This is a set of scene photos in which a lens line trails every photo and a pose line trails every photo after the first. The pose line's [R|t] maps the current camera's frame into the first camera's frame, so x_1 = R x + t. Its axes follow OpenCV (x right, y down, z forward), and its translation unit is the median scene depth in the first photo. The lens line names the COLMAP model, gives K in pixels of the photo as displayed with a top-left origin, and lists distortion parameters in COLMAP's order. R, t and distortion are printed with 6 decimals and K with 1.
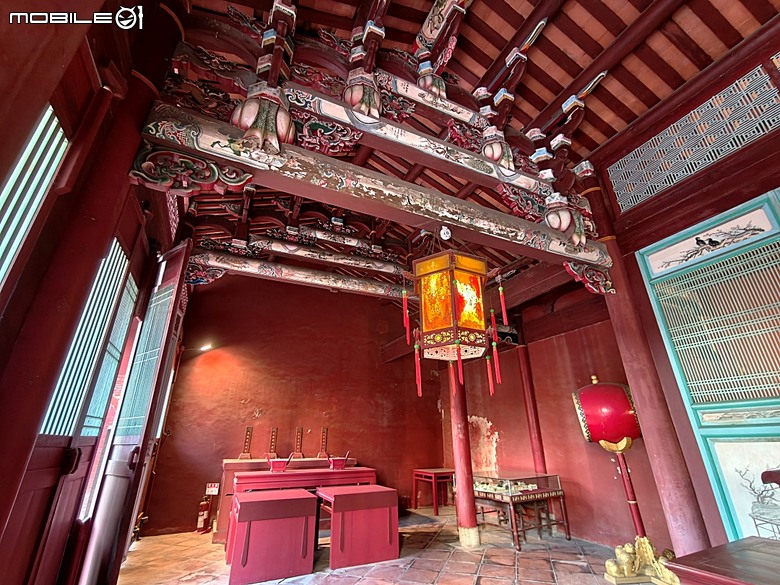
lens RADIAL K [[342.3, 0, 394.1], [0, 342.3, 295.5], [0, 0, 1]] dist [-0.024147, 0.001912]
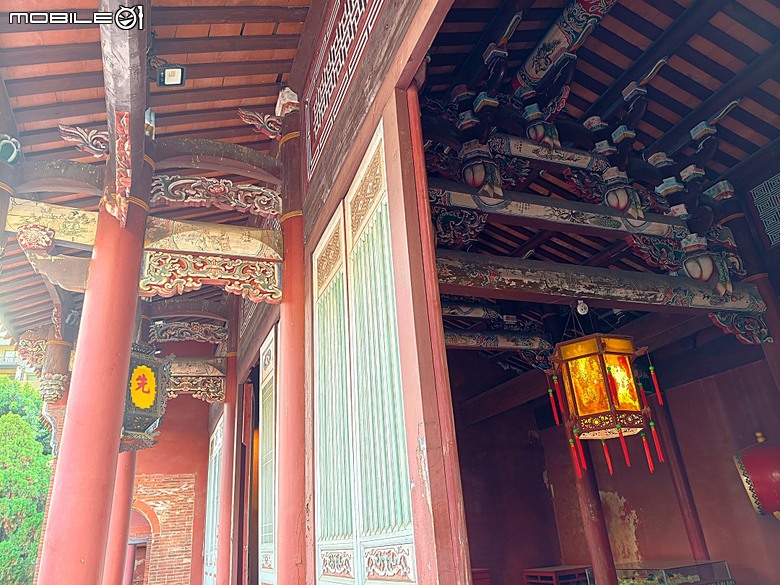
lens RADIAL K [[564.0, 0, 392.4], [0, 564.0, 294.5], [0, 0, 1]] dist [0.034355, -0.034145]
pose [[0.995200, -0.091993, -0.033377, -0.275190], [0.091795, 0.995750, -0.007439, -0.214556], [0.033920, 0.004339, 0.999415, -0.520903]]
